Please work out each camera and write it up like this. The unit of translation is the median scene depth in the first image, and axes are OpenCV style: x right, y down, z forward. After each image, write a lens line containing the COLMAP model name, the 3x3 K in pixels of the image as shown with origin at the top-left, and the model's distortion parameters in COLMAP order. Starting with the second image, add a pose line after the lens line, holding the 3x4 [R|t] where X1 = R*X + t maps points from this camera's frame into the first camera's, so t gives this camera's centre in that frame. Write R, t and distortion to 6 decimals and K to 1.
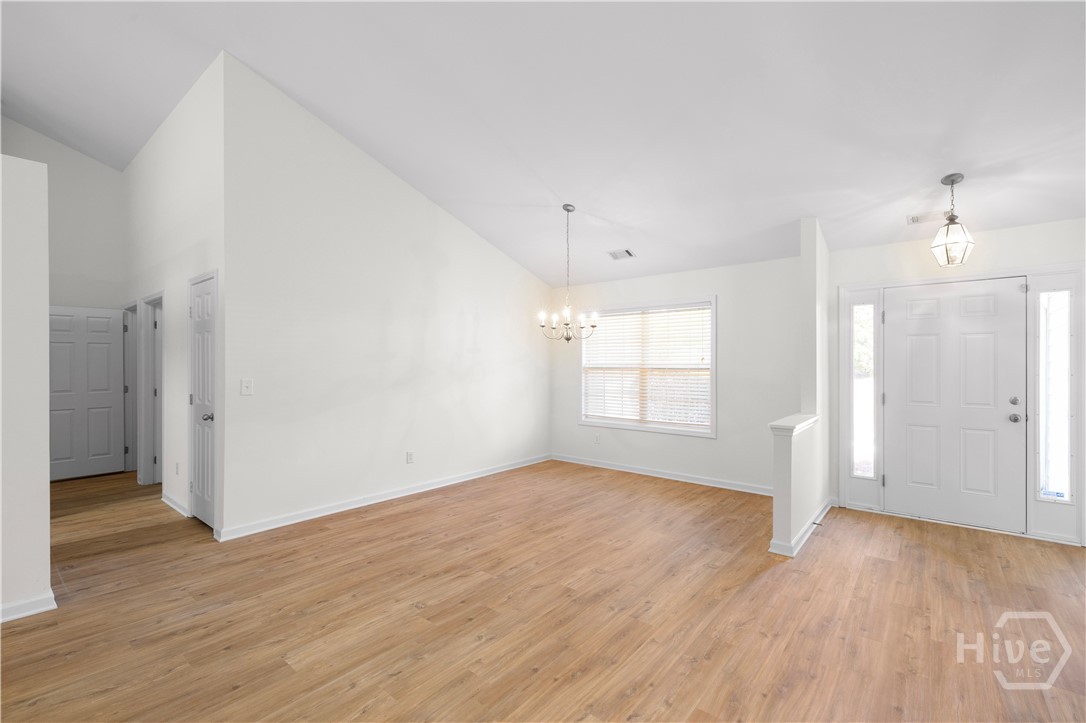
lens RADIAL K [[465.6, 0, 542.9], [0, 465.6, 368.7], [0, 0, 1]] dist [-0.001060, -0.000121]
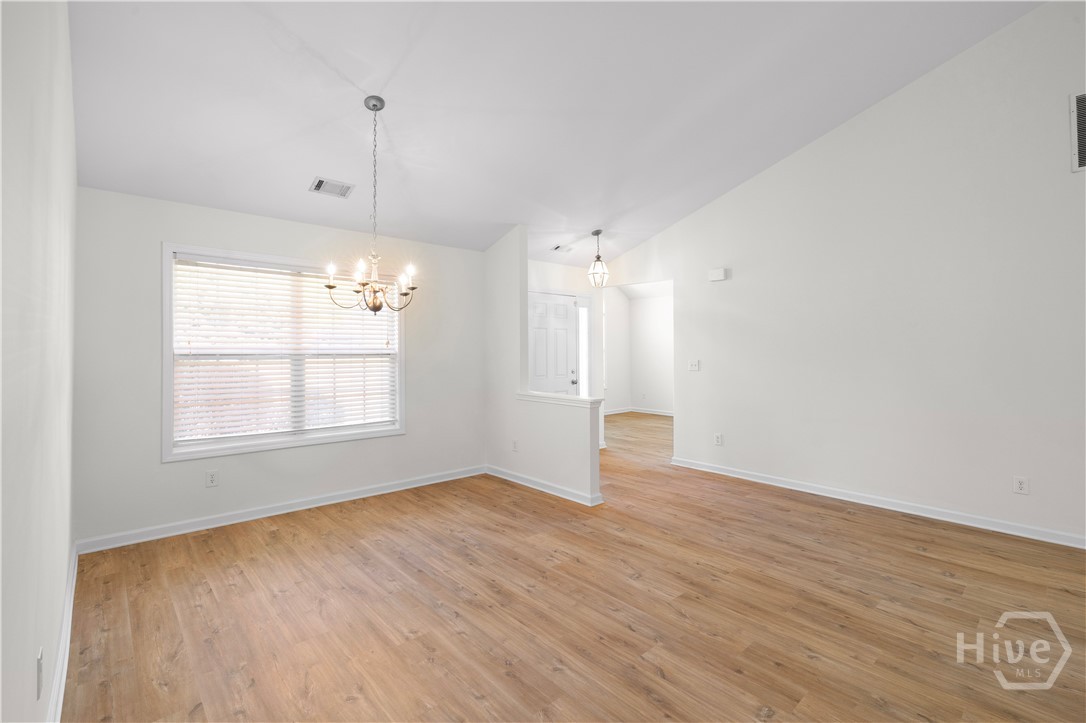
lens RADIAL K [[491.0, 0, 545.8], [0, 491.0, 337.1], [0, 0, 1]] dist [-0.005120, -0.000417]
pose [[0.138838, 0.023994, 0.990024, -0.711461], [0.006963, 0.999658, -0.025204, -0.009332], [-0.990291, 0.010393, 0.138624, 0.847652]]
